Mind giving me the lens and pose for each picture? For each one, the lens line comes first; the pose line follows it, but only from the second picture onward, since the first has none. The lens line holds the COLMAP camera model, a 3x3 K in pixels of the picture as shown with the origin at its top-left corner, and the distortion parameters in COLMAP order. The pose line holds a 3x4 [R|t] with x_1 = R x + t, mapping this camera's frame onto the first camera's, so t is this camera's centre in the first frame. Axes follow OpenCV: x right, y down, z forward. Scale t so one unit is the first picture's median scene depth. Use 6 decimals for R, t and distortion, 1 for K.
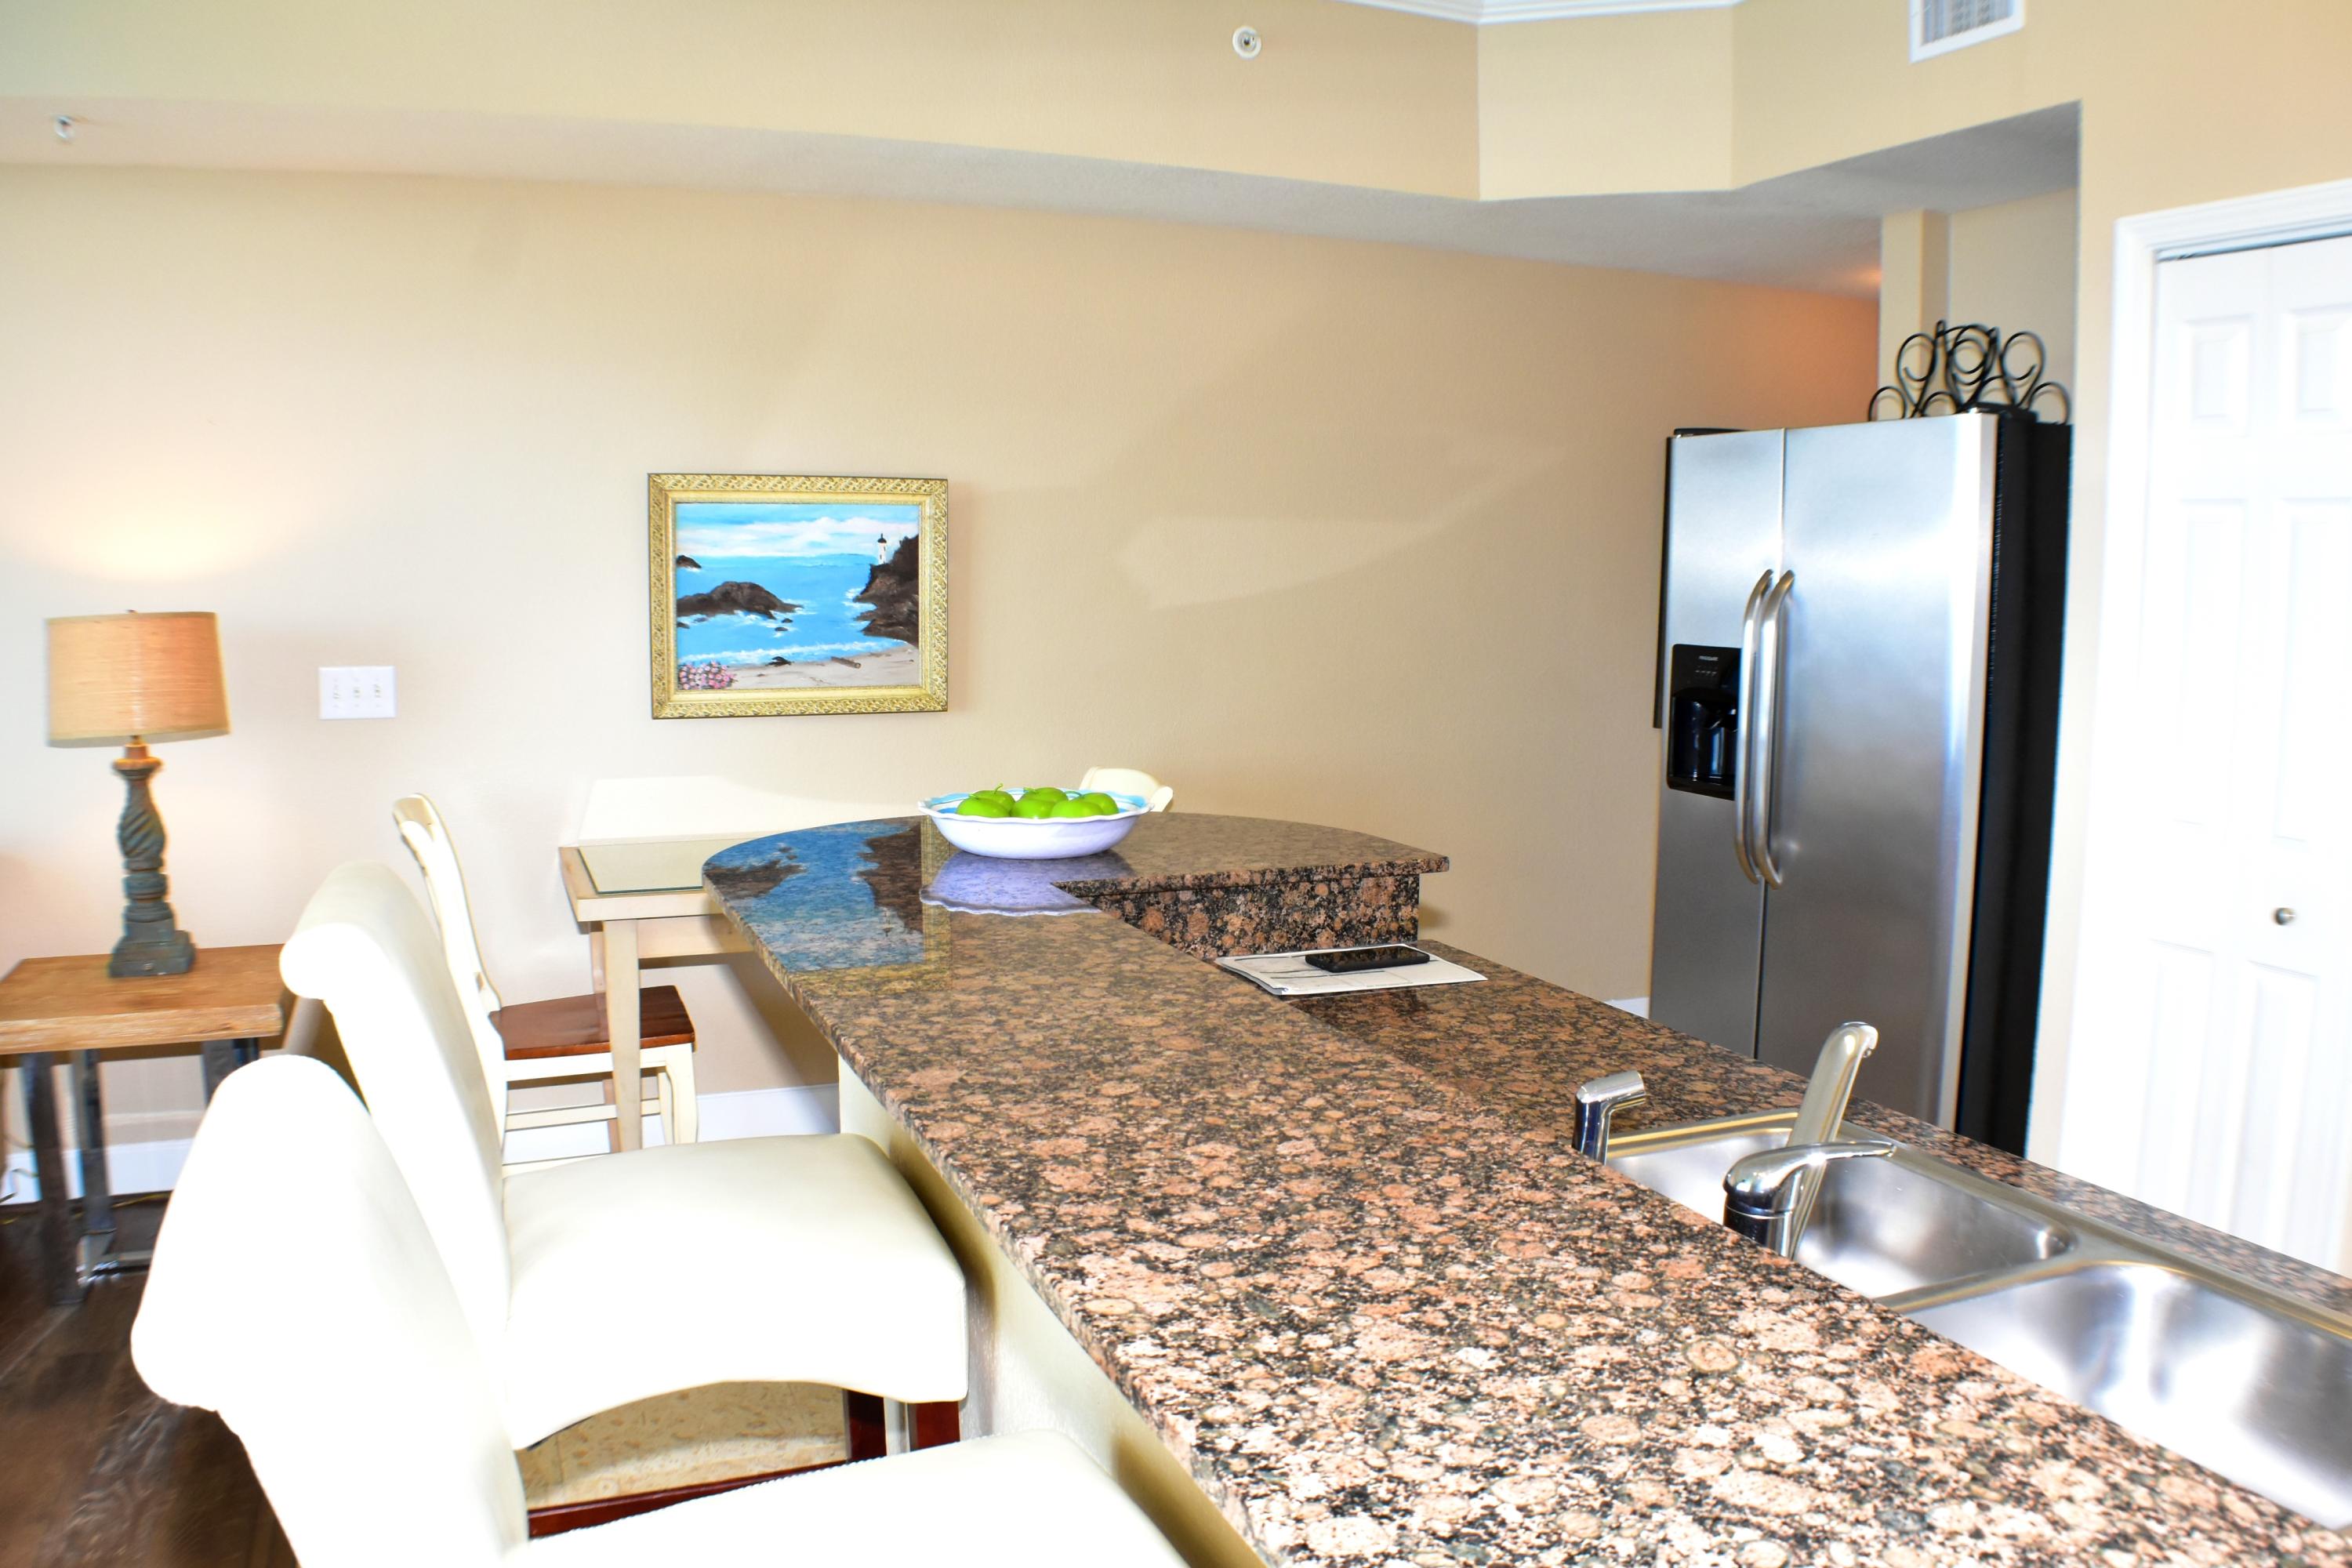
lens RADIAL K [[1775.6, 0, 1178.0], [0, 1775.6, 806.1], [0, 0, 1]] dist [-0.170371, 0.036473]
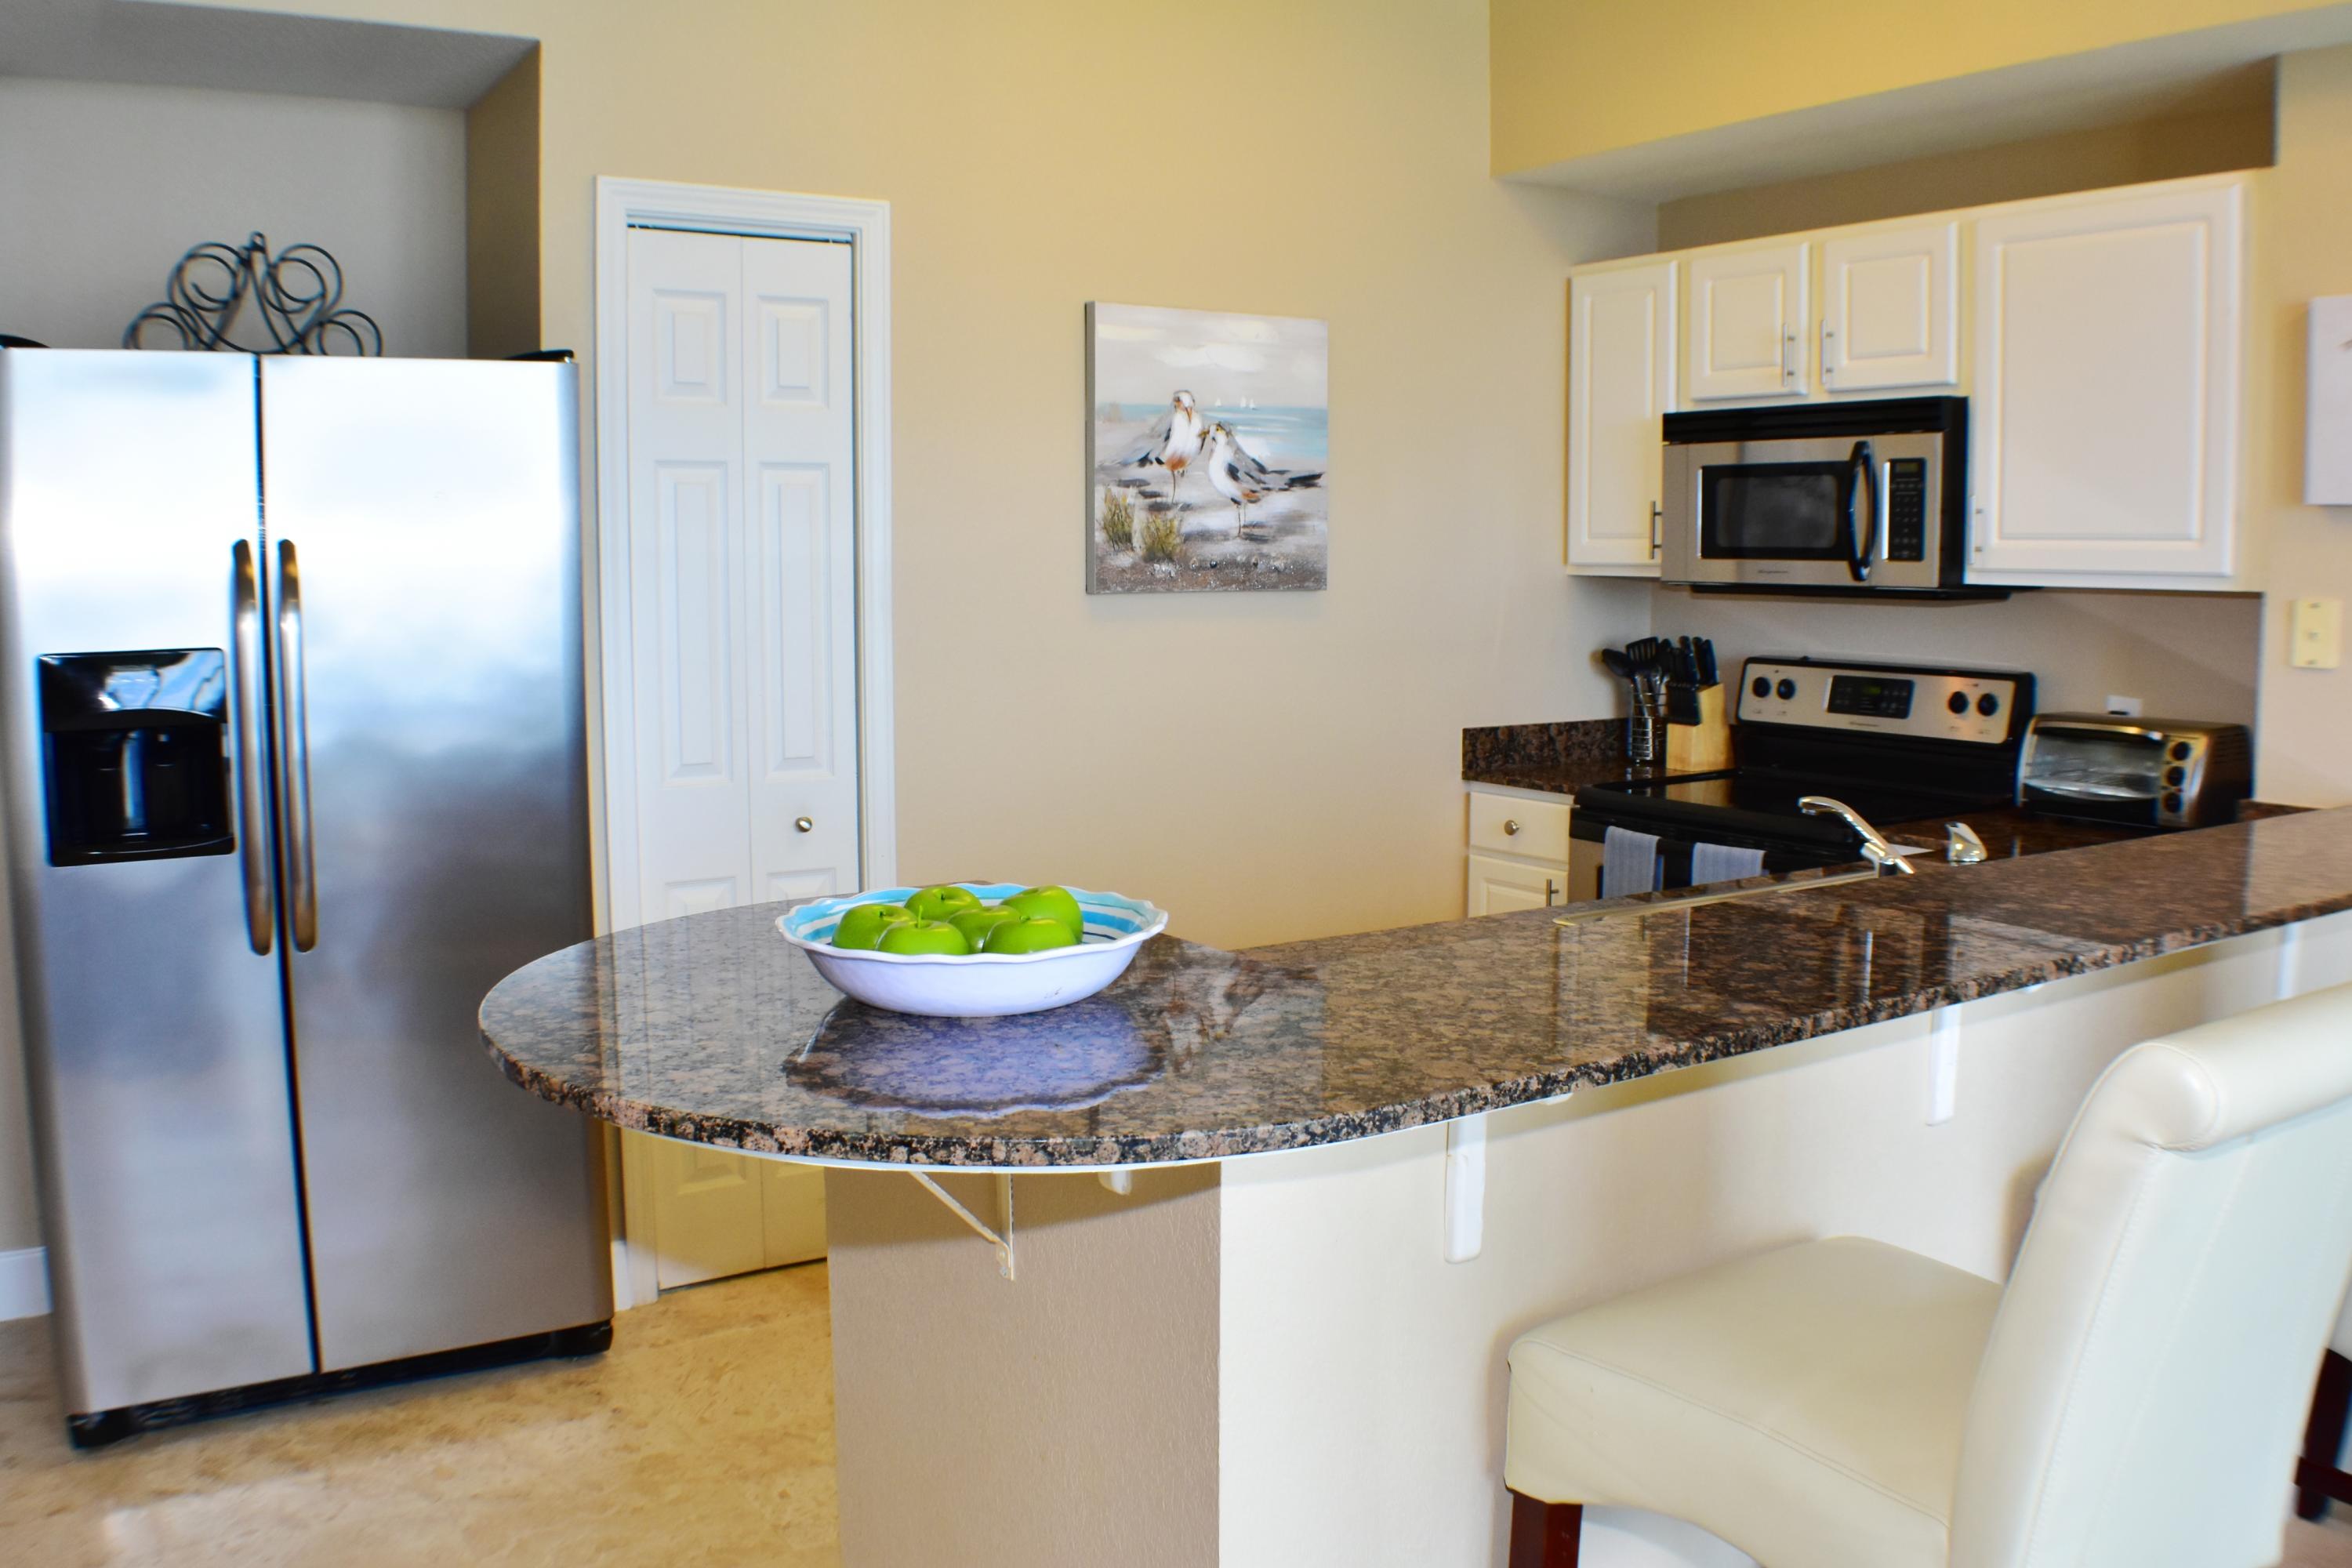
lens RADIAL K [[1945.4, 0, 1173.3], [0, 1945.4, 790.8], [0, 0, 1]] dist [-0.172888, 0.051078]
pose [[-0.184449, -0.126353, 0.974686, -0.451250], [0.126288, 0.980434, 0.150997, -0.083769], [-0.974695, 0.150942, -0.164883, 0.632650]]
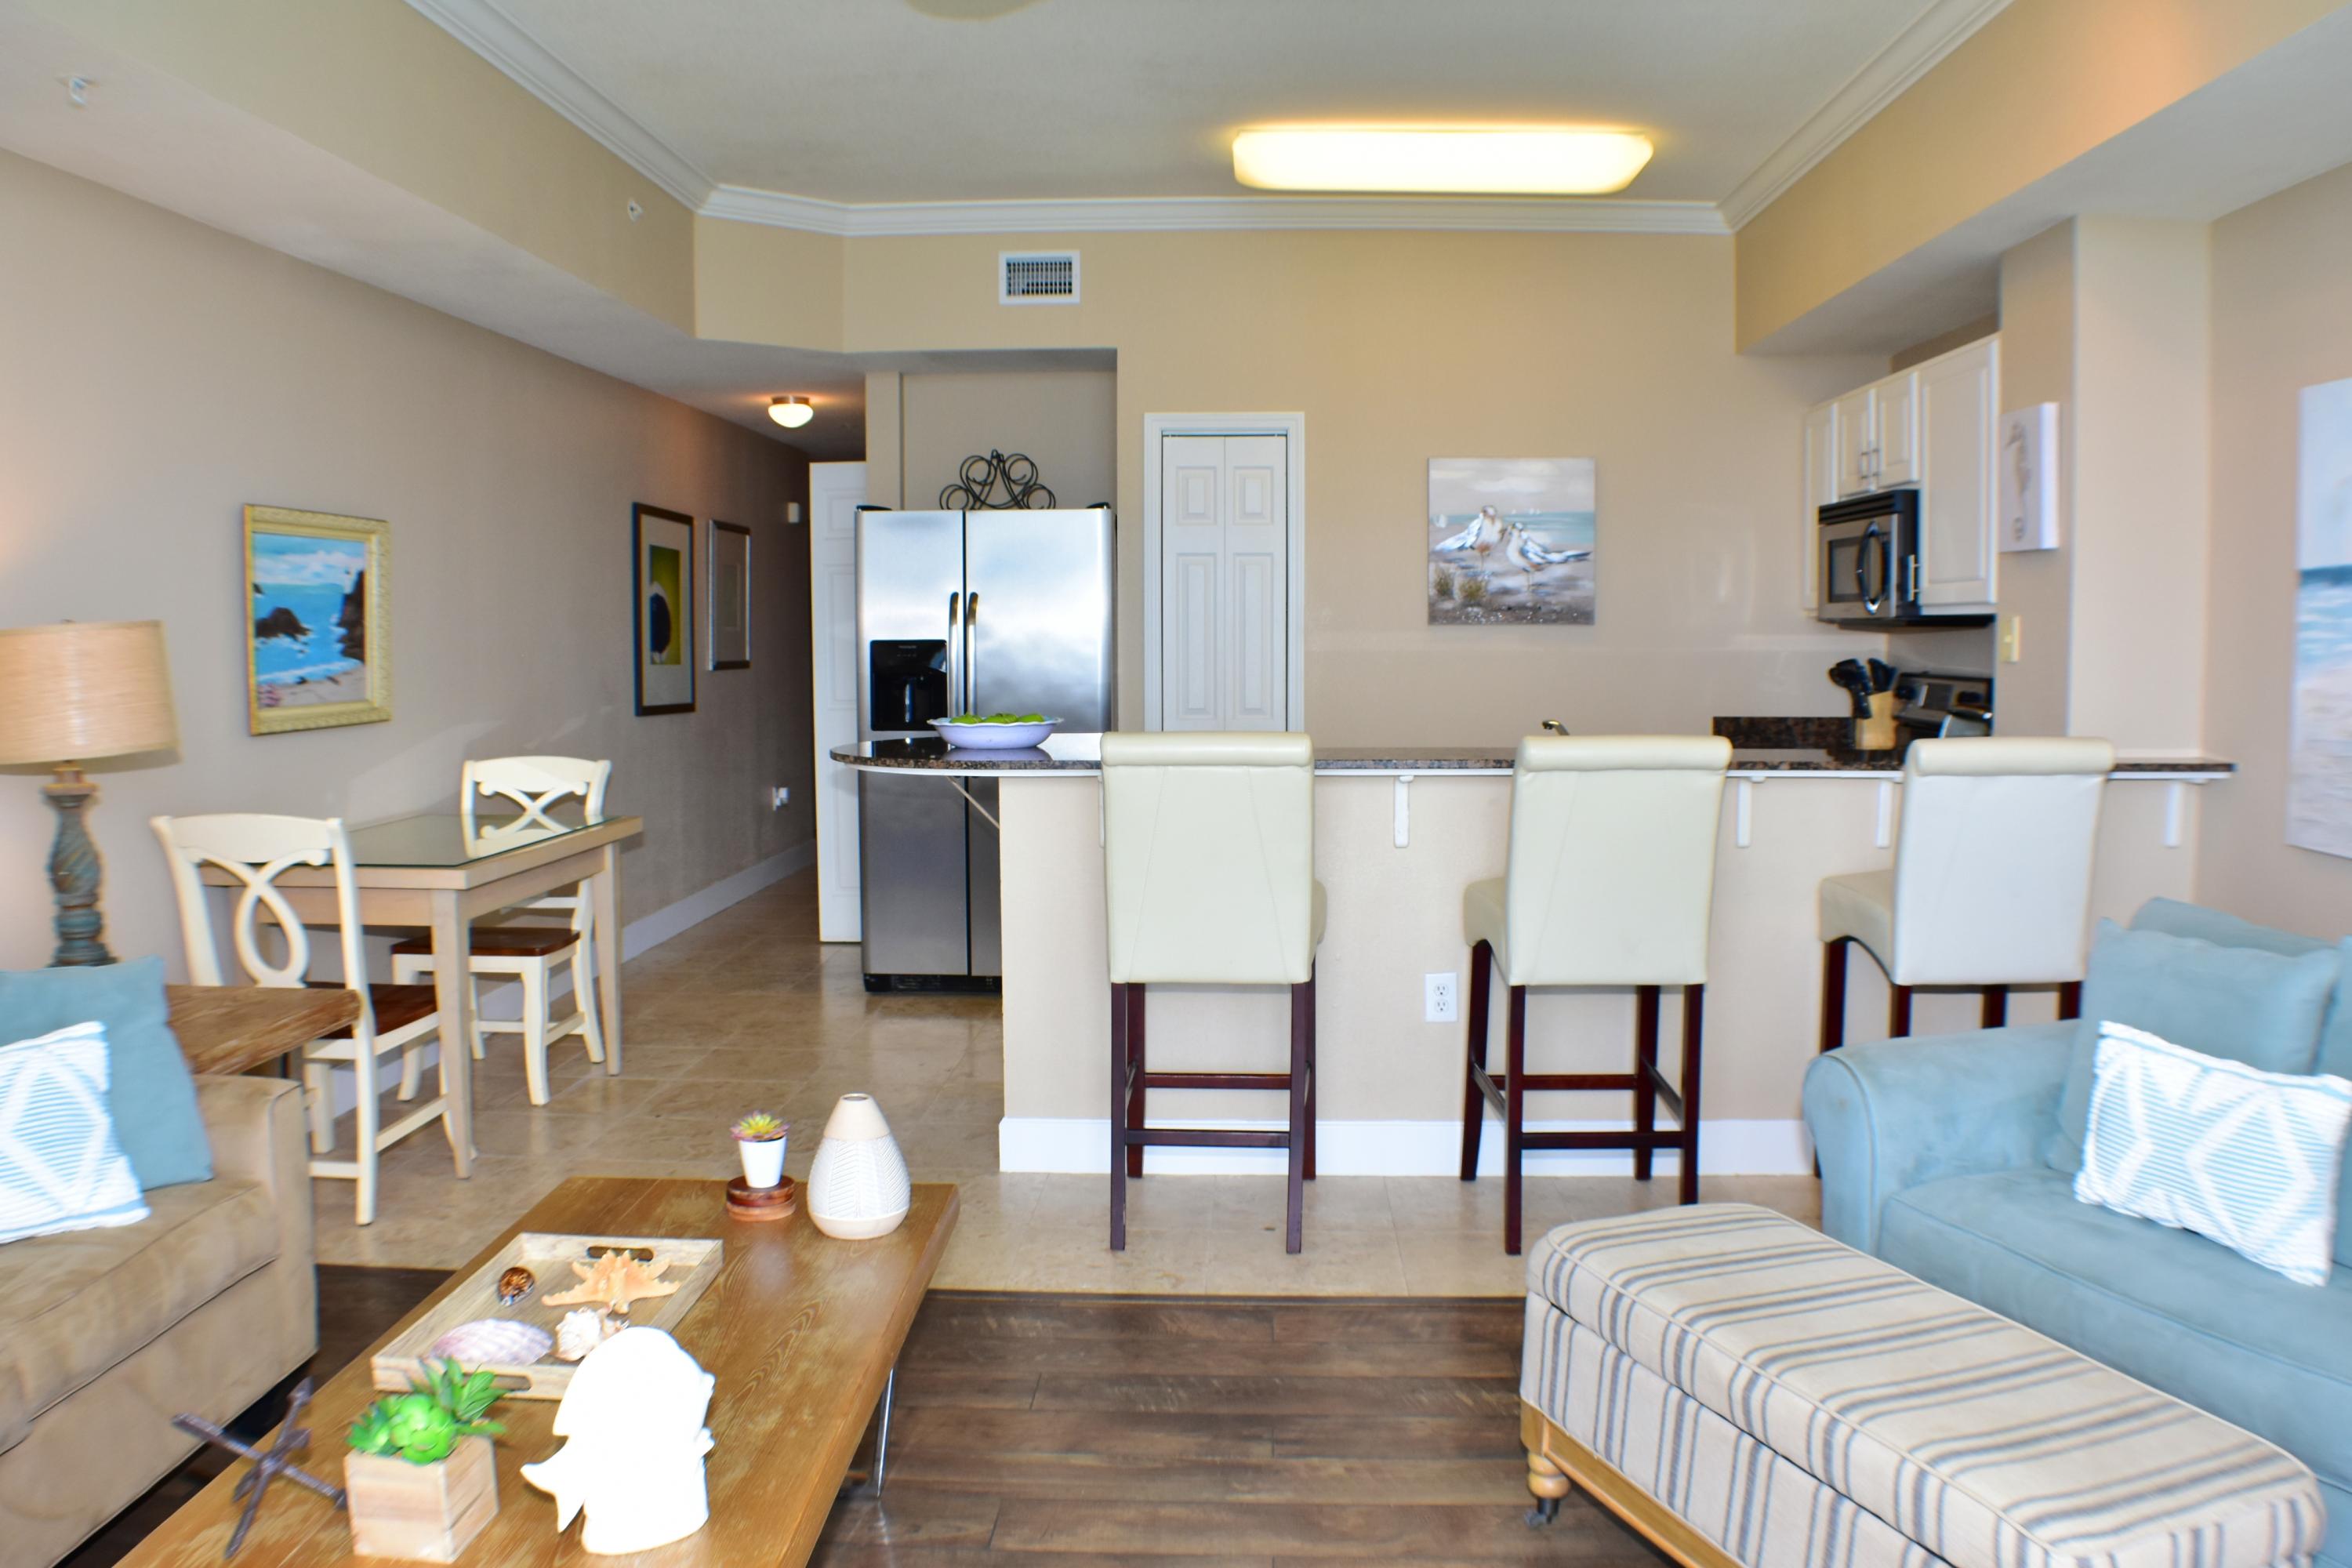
lens RADIAL K [[1775.6, 0, 1178.0], [0, 1775.6, 806.1], [0, 0, 1]] dist [-0.170371, 0.036473]
pose [[0.426315, -0.098725, 0.899171, -0.964601], [0.125030, 0.990917, 0.049519, 0.011360], [-0.895892, 0.091312, 0.434786, 0.057222]]
